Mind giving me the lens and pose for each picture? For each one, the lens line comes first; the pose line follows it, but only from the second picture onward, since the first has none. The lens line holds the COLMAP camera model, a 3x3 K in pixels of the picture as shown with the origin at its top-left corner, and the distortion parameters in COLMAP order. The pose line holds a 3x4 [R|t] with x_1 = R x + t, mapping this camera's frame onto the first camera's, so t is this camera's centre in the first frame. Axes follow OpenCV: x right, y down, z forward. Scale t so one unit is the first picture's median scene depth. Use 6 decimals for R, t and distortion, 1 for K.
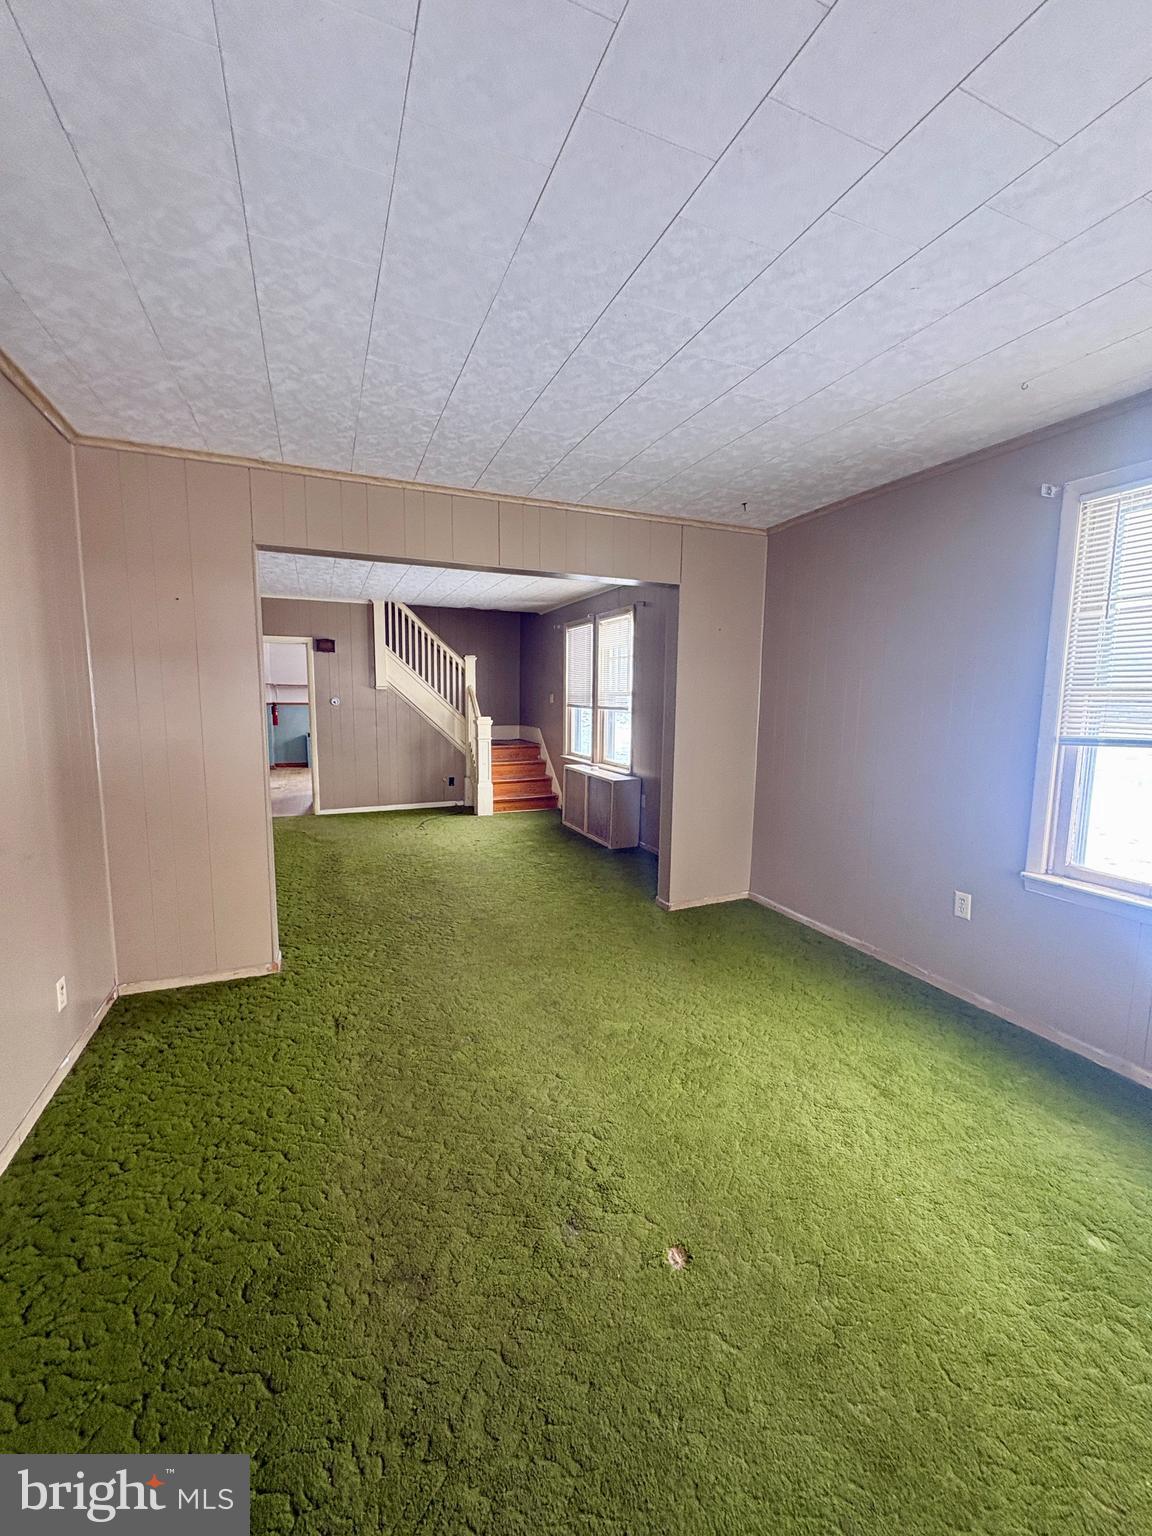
lens RADIAL K [[612.4, 0, 577.4], [0, 612.4, 770.1], [0, 0, 1]] dist [0.000142, 0.000877]
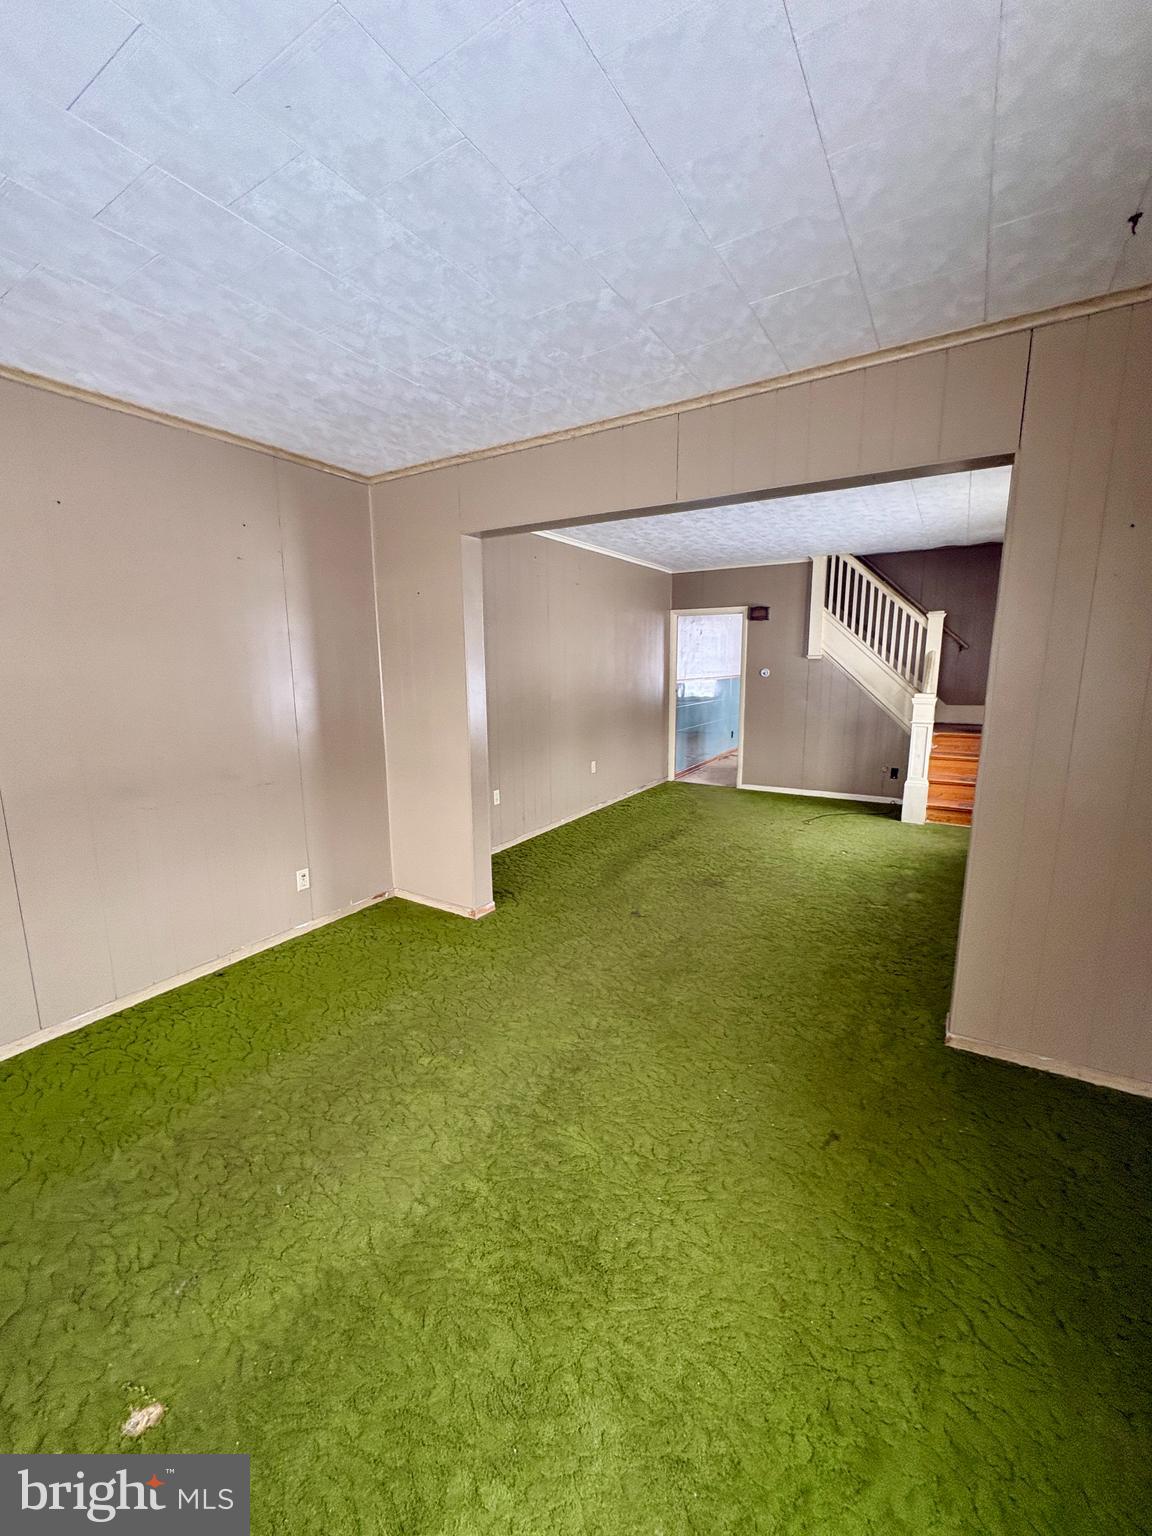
lens RADIAL K [[612.4, 0, 578.0], [0, 612.4, 767.3], [0, 0, 1]] dist [0.000142, 0.000877]
pose [[0.574966, 0.125233, -0.808536, 0.223014], [-0.085923, 0.991994, 0.092547, -0.030167], [0.813653, 0.016261, 0.581123, 0.221849]]
